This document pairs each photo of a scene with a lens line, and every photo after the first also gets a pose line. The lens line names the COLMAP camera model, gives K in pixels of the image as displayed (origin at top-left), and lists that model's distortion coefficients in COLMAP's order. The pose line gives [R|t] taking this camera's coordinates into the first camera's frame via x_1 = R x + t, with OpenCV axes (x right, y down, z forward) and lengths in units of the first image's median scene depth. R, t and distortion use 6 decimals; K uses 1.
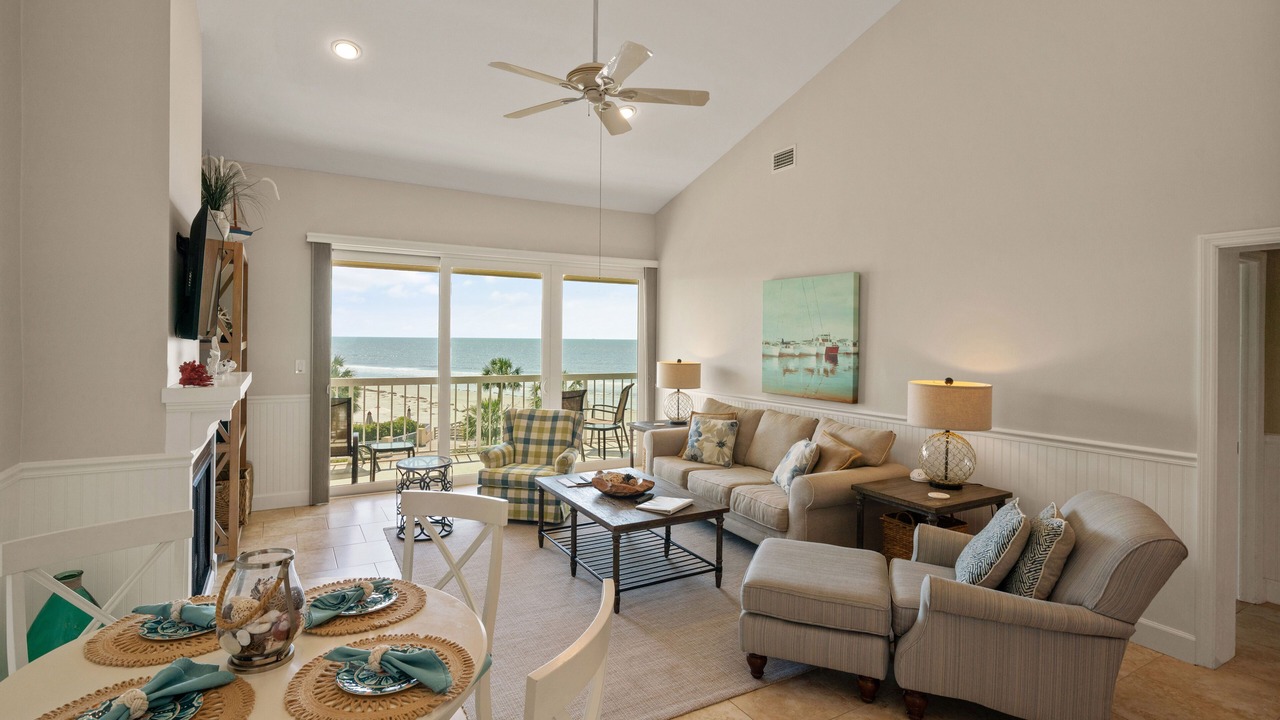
lens RADIAL K [[605.3, 0, 635.1], [0, 605.3, 345.8], [0, 0, 1]] dist [0.000967, -0.000170]
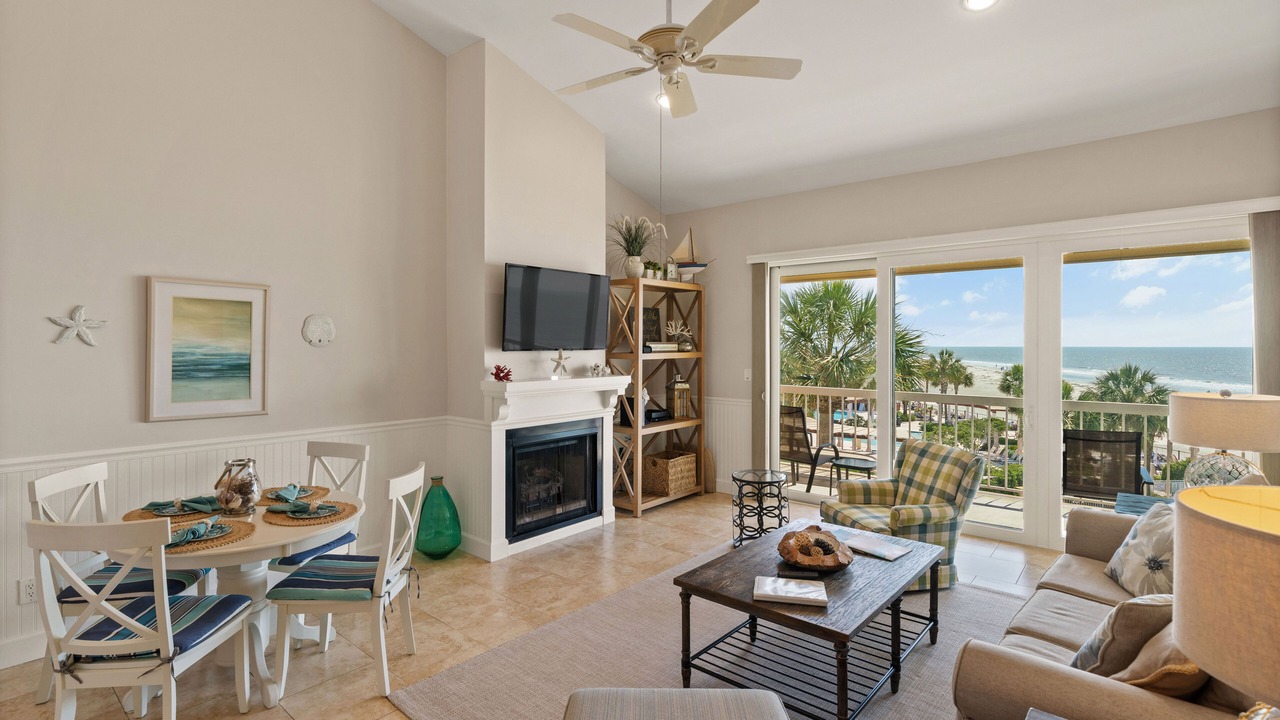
lens RADIAL K [[605.3, 0, 635.1], [0, 605.3, 345.8], [0, 0, 1]] dist [0.000967, -0.000170]
pose [[0.331561, -0.008451, -0.943396, 0.457609], [-0.009716, 0.999876, -0.012371, -0.003706], [0.943384, 0.013268, 0.331437, 0.430483]]
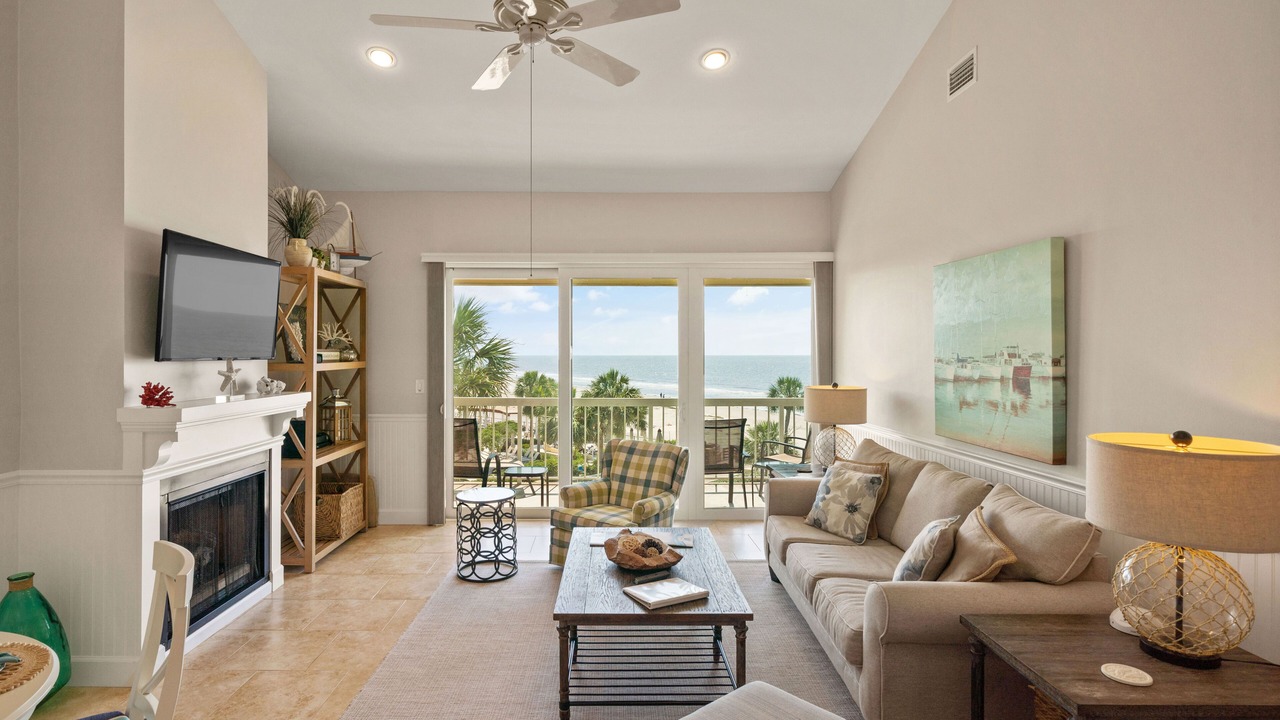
lens RADIAL K [[642.9, 0, 614.6], [0, 642.9, 356.5], [0, 0, 1]] dist [0.002008, -0.000107]
pose [[0.871613, -0.008703, -0.490118, 0.261195], [0.003266, 0.999923, -0.011947, -0.001457], [0.490184, 0.008813, 0.871574, 0.227449]]
